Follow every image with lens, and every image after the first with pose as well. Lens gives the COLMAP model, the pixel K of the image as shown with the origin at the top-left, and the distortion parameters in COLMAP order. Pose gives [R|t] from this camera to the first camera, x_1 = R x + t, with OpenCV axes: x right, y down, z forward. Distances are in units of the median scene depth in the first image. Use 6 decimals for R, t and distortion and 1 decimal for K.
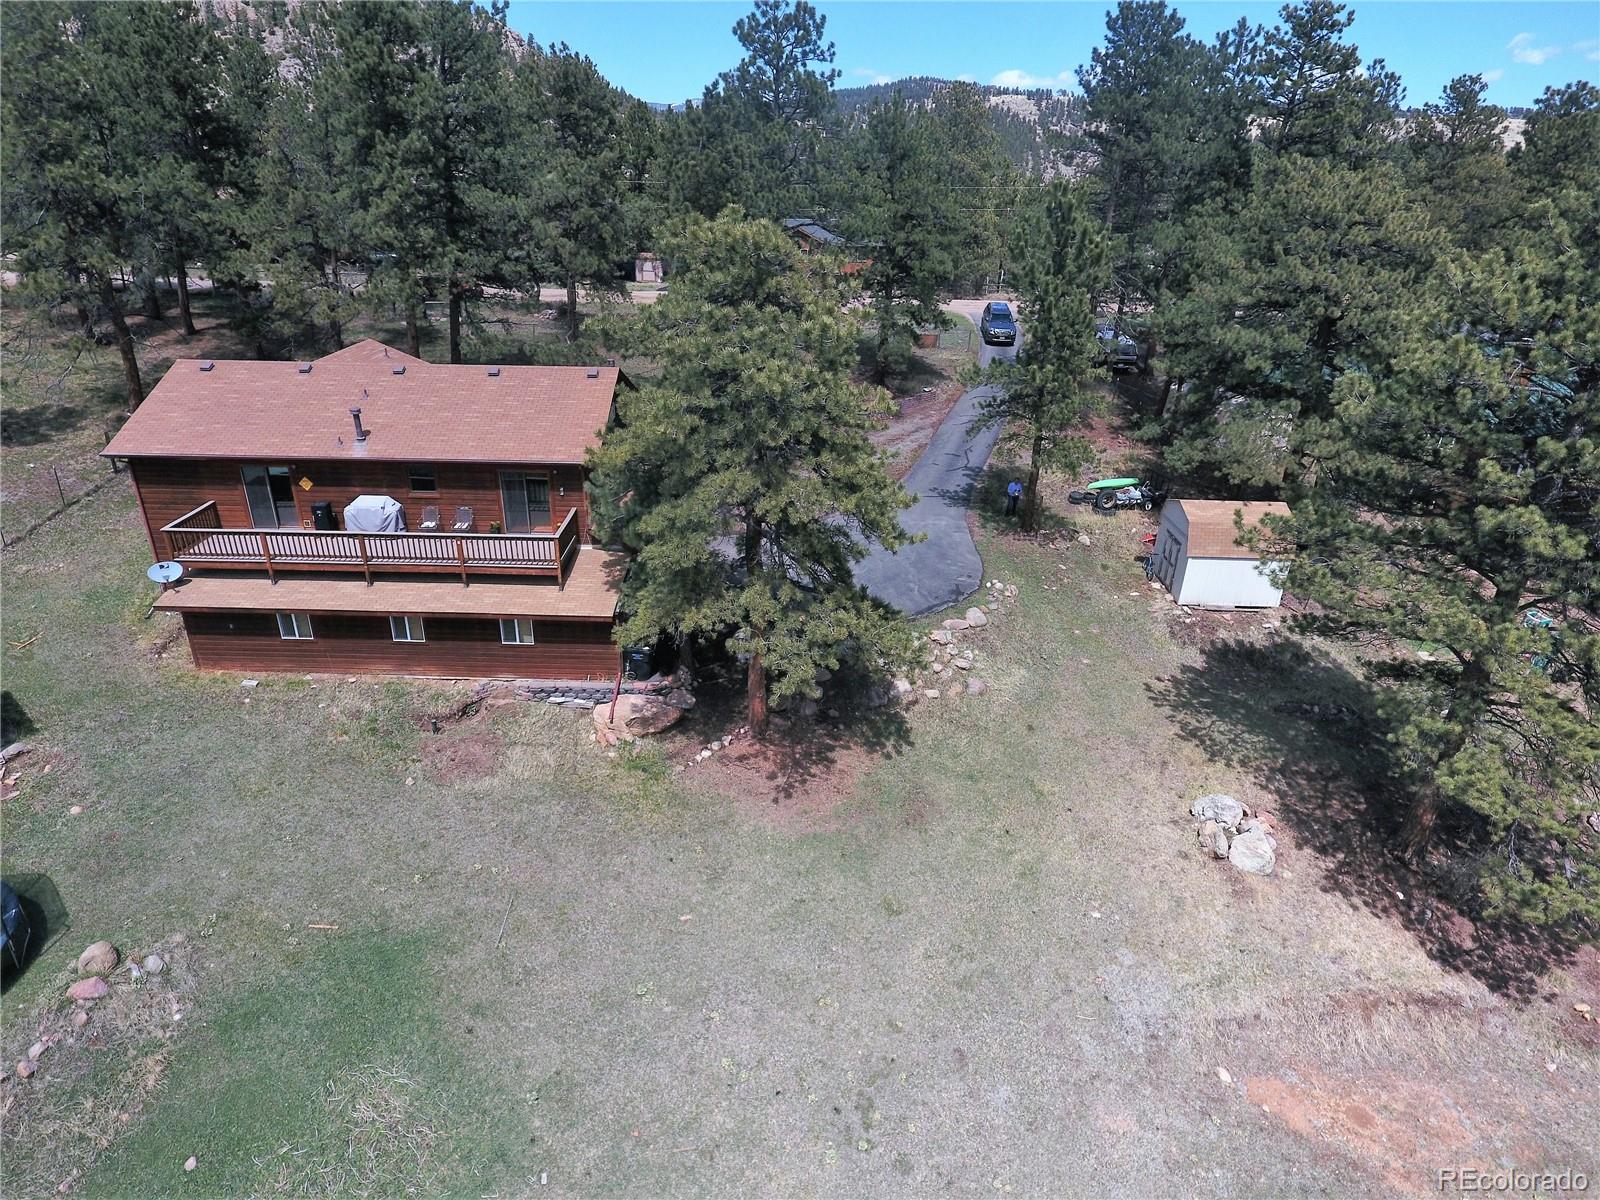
lens RADIAL K [[931.2, 0, 791.9], [0, 931.2, 585.7], [0, 0, 1]] dist [-0.002771, -0.001517]
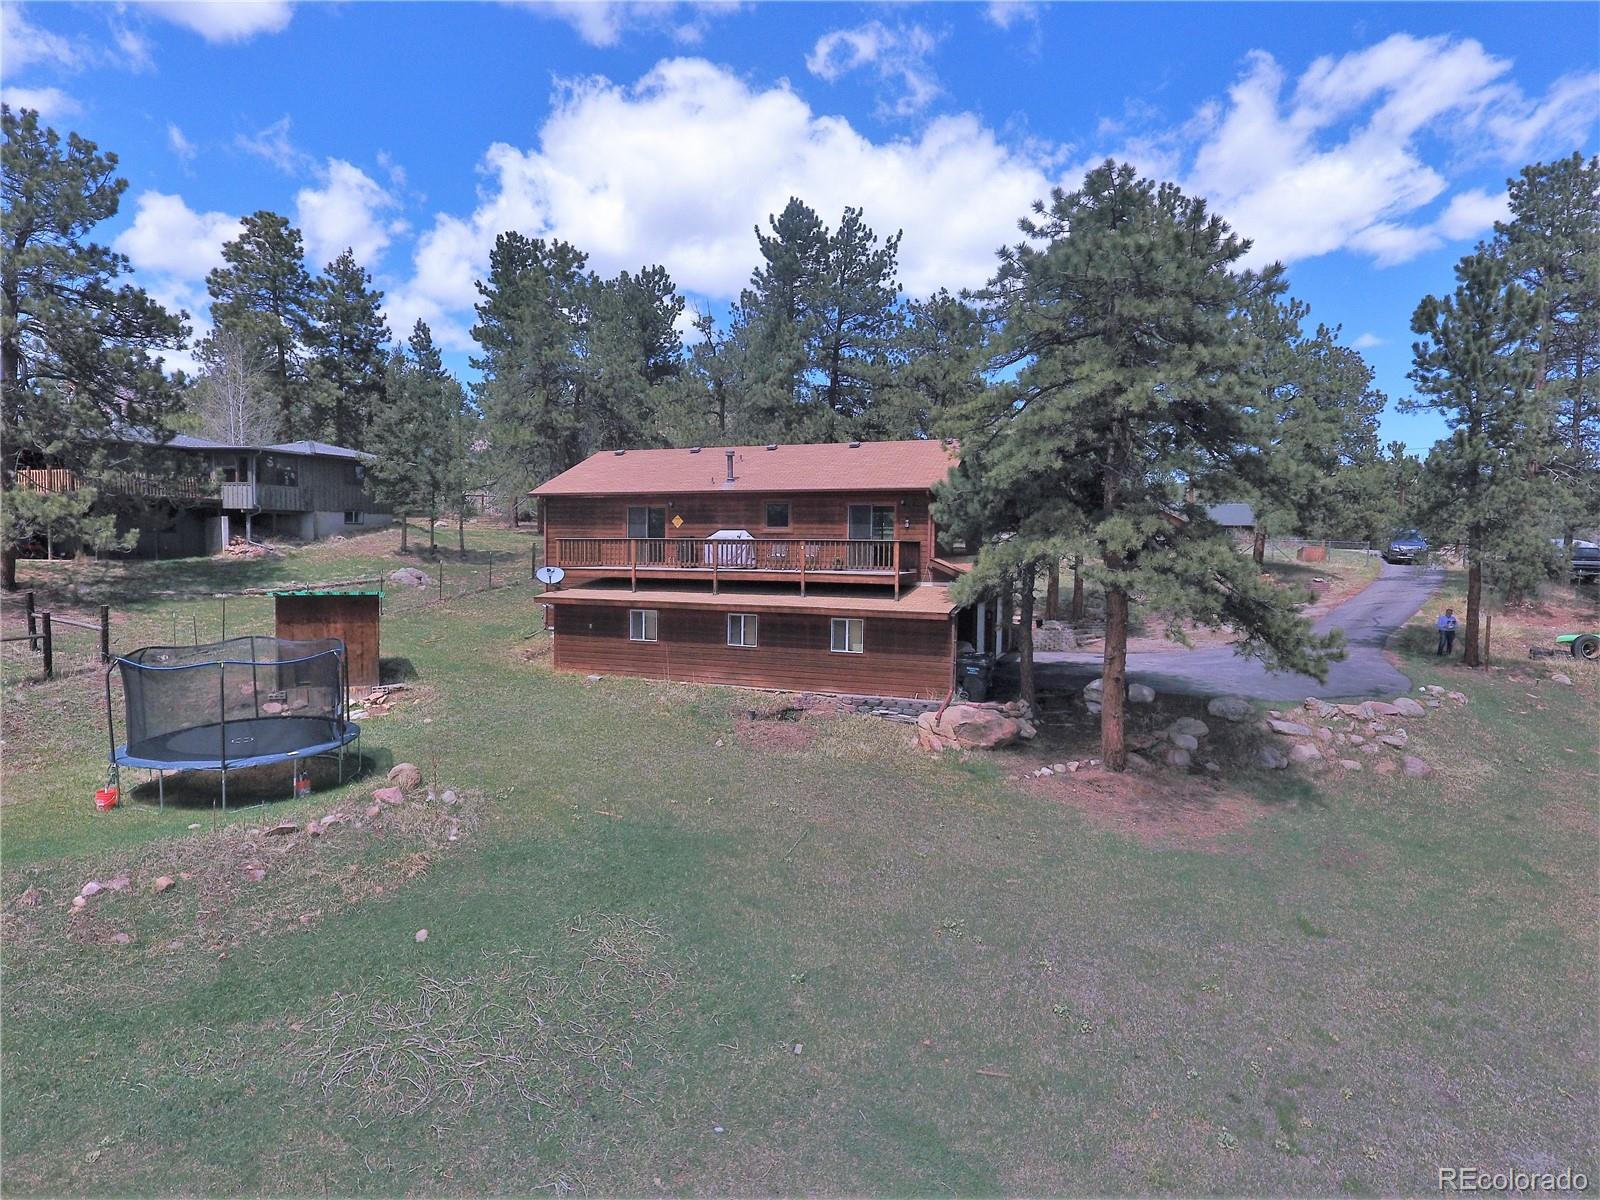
lens RADIAL K [[931.2, 0, 795.2], [0, 931.2, 589.6], [0, 0, 1]] dist [-0.002771, -0.001517]
pose [[0.933838, 0.004070, -0.357672, -0.005038], [-0.137660, 0.927008, -0.348865, 0.352446], [0.330145, 0.375020, 0.866236, 0.143841]]
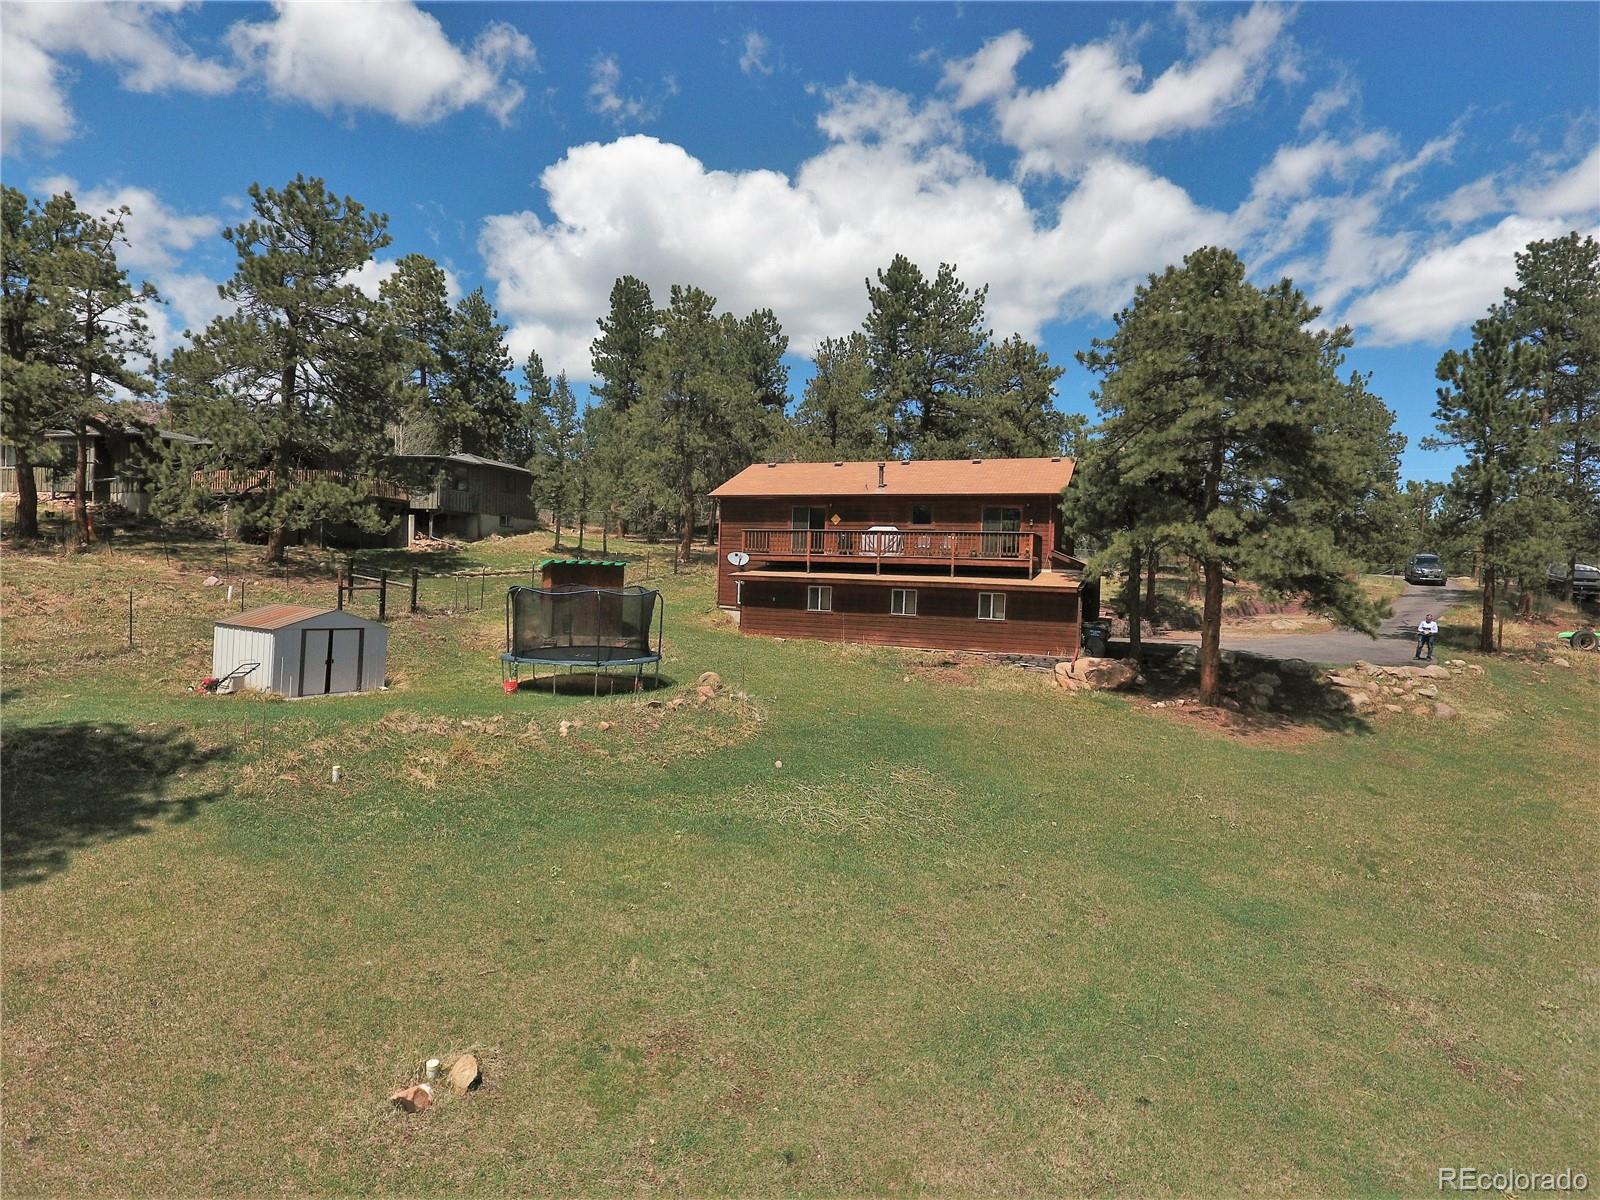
lens RADIAL K [[931.2, 0, 795.6], [0, 931.2, 588.3], [0, 0, 1]] dist [-0.002771, -0.001517]
pose [[0.930257, 0.011245, -0.366737, -0.092240], [-0.162192, 0.909173, -0.383534, 0.545195], [0.329114, 0.416266, 0.847588, -0.120385]]
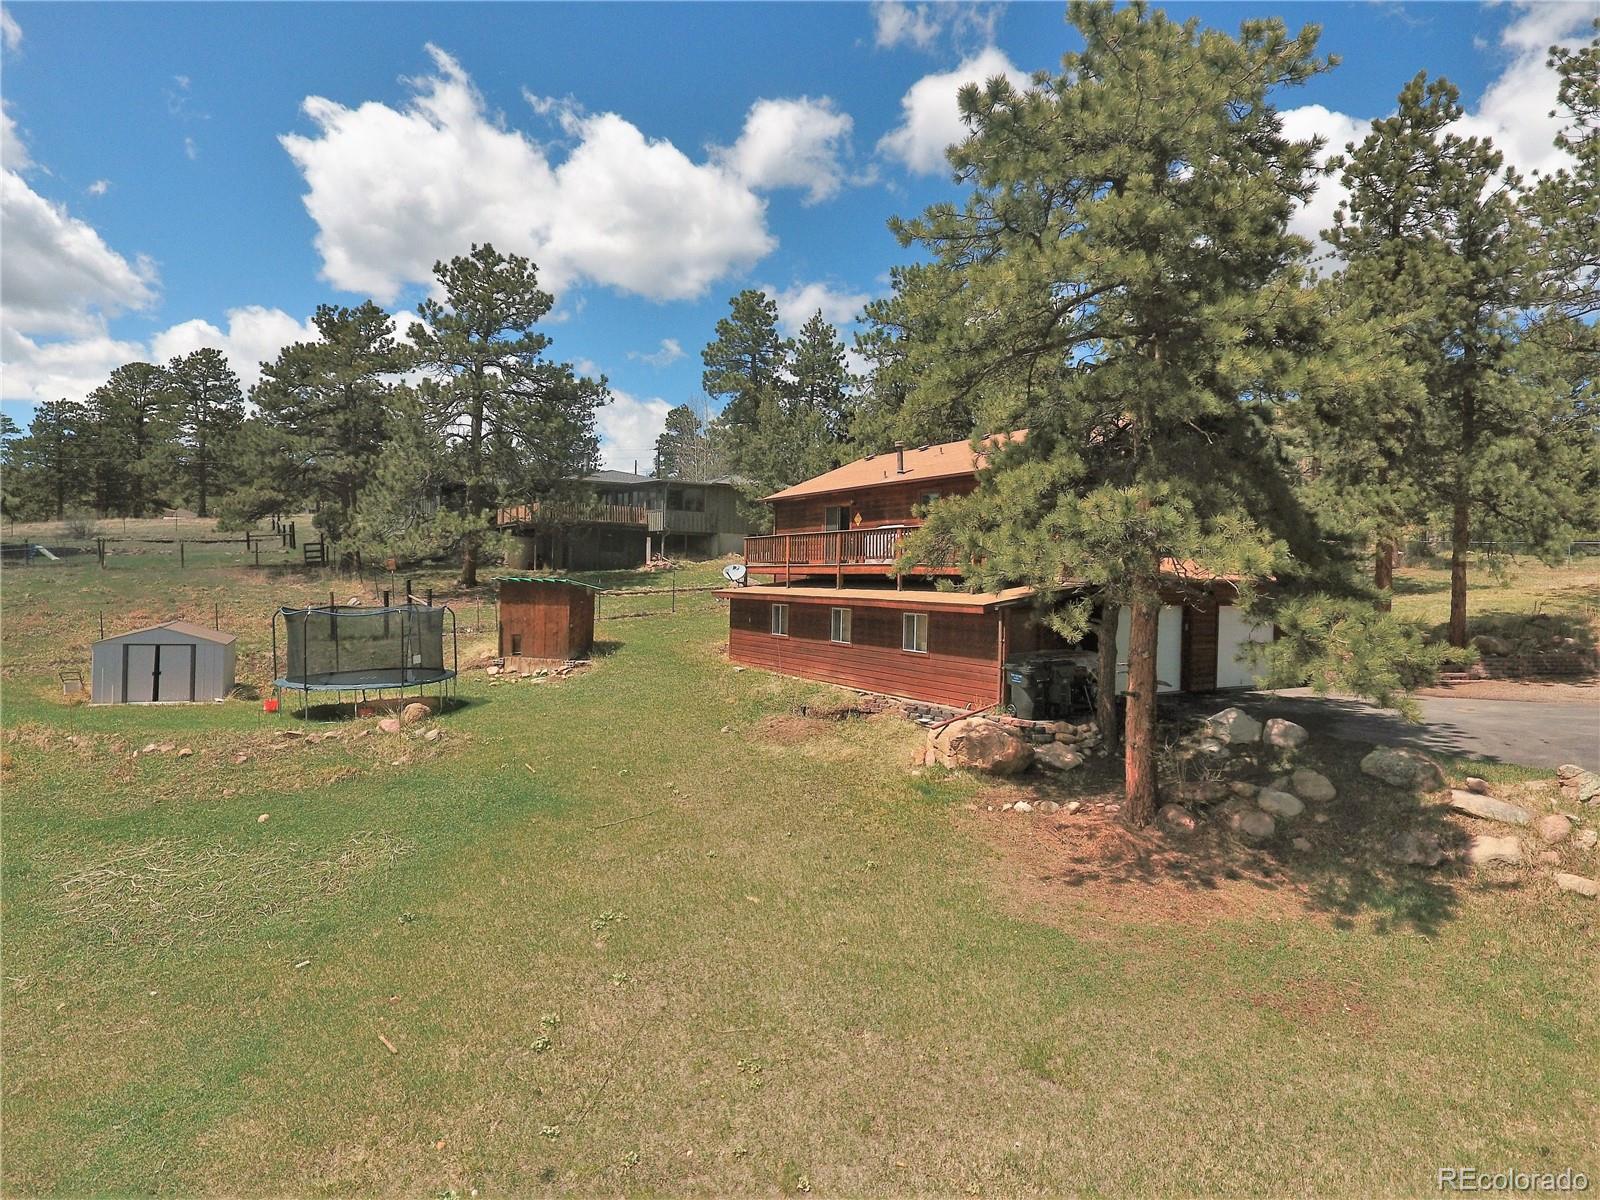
lens RADIAL K [[931.2, 0, 797.4], [0, 931.2, 597.7], [0, 0, 1]] dist [-0.002771, -0.001517]
pose [[0.526112, 0.002276, -0.850412, 0.367072], [-0.357523, 0.907923, -0.218754, 0.245421], [0.771611, 0.419131, 0.478483, 0.520915]]
